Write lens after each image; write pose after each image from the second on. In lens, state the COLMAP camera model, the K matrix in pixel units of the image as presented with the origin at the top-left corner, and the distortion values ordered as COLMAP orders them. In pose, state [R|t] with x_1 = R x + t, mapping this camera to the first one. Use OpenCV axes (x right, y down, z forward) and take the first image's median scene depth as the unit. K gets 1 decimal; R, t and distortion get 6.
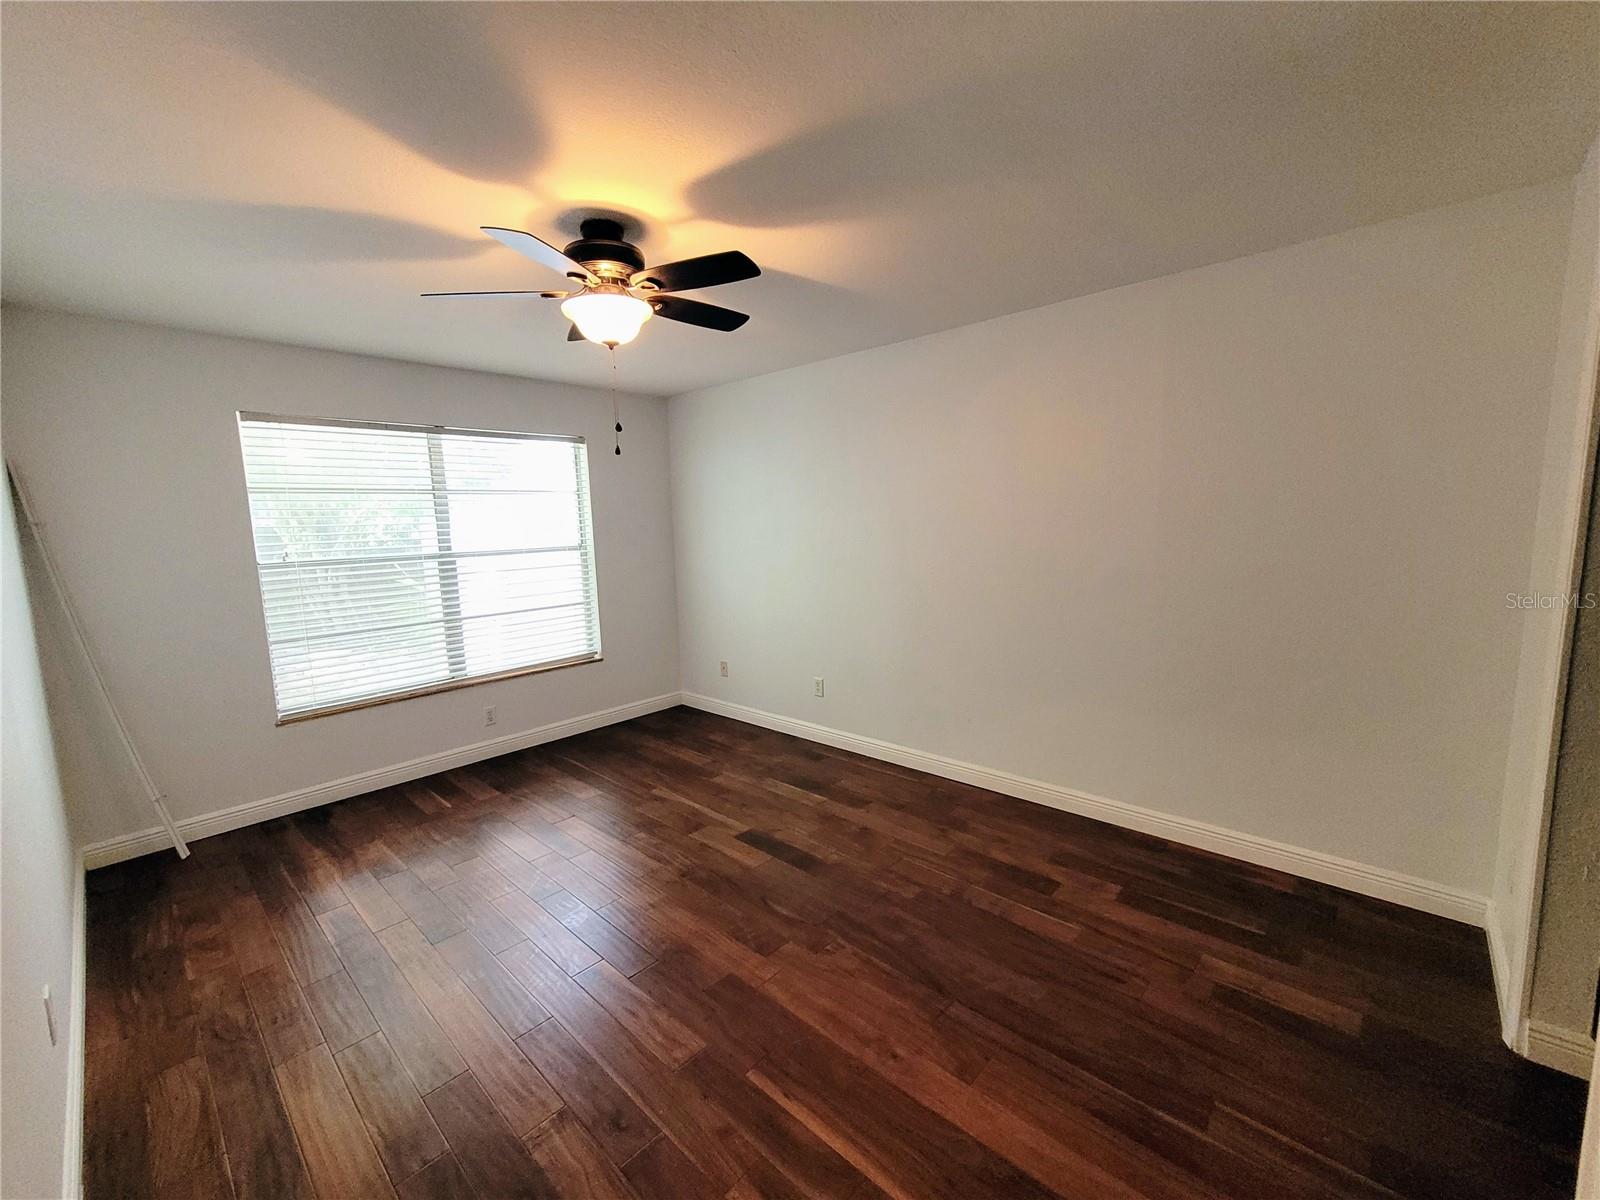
lens RADIAL K [[651.5, 0, 803.9], [0, 651.5, 605.5], [0, 0, 1]] dist [-0.001820, -0.000074]
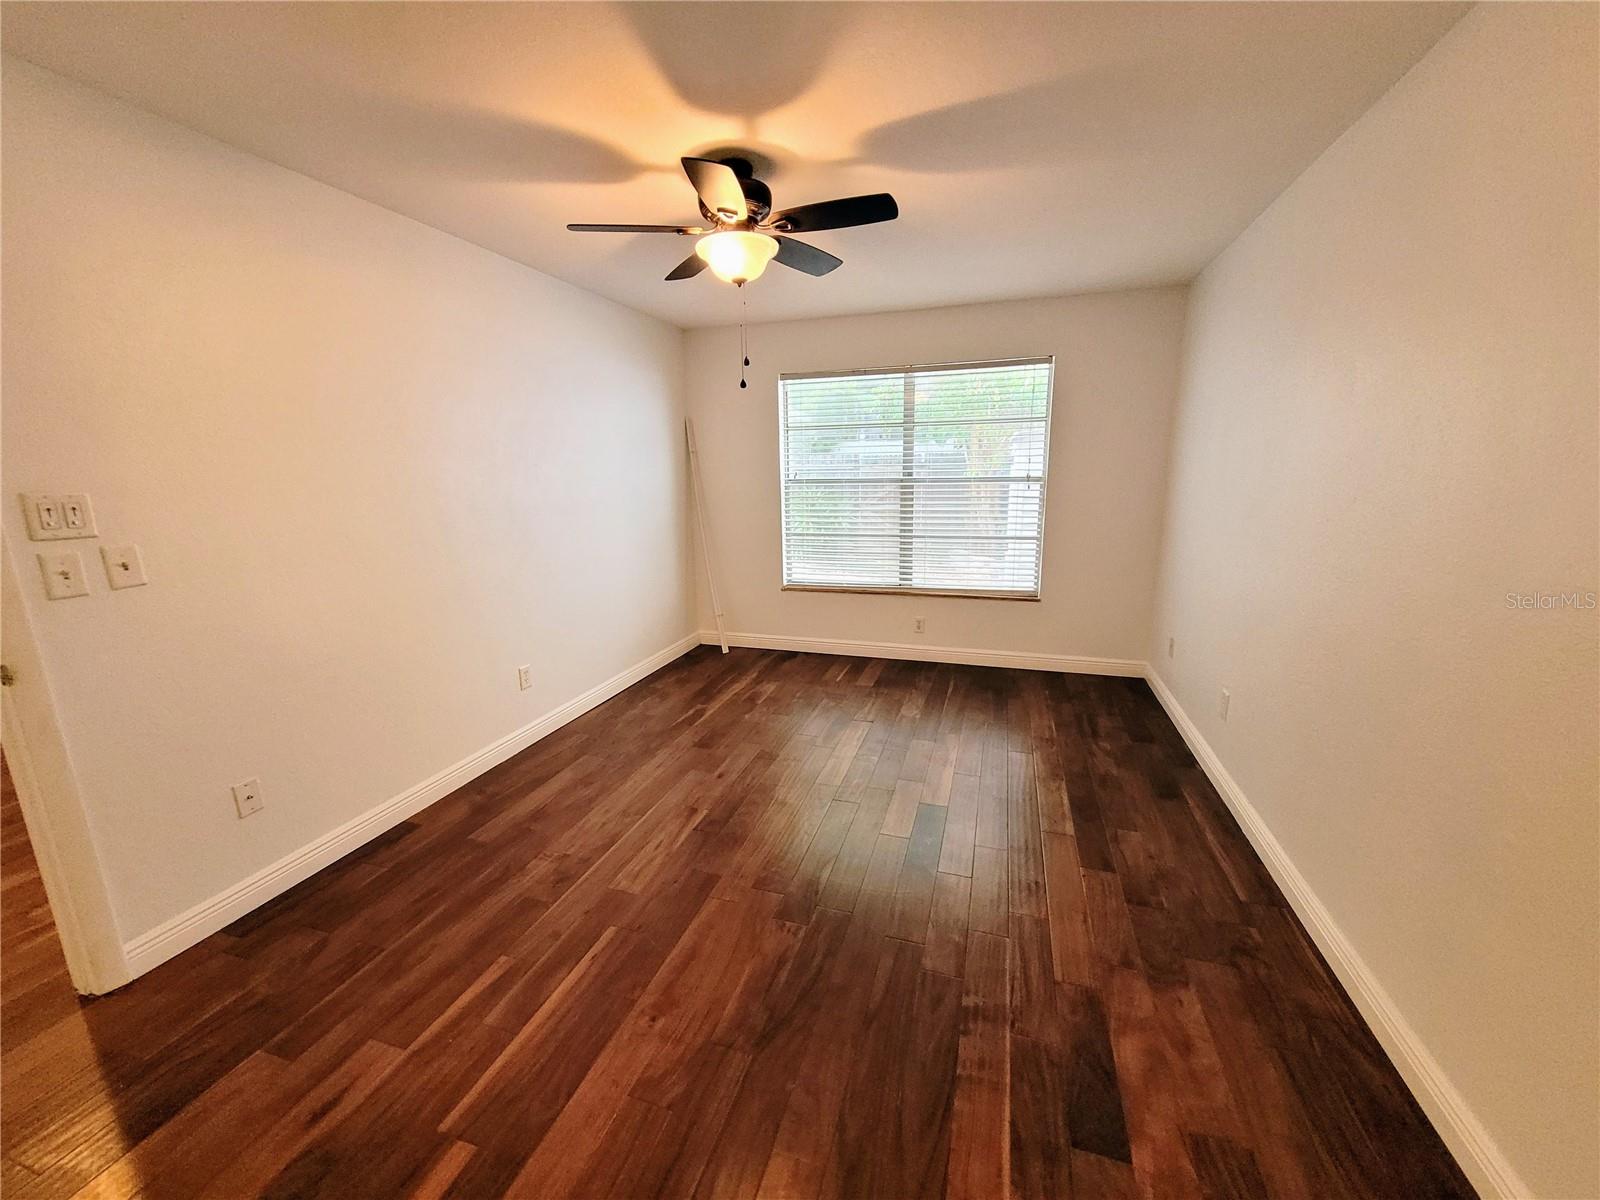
lens RADIAL K [[626.2, 0, 799.6], [0, 626.2, 607.3], [0, 0, 1]] dist [0.001720, 0.000253]
pose [[0.417390, 0.220308, -0.881618, 0.478296], [-0.114935, 0.975175, 0.189273, -0.053482], [0.901430, 0.022328, 0.432350, 0.409339]]
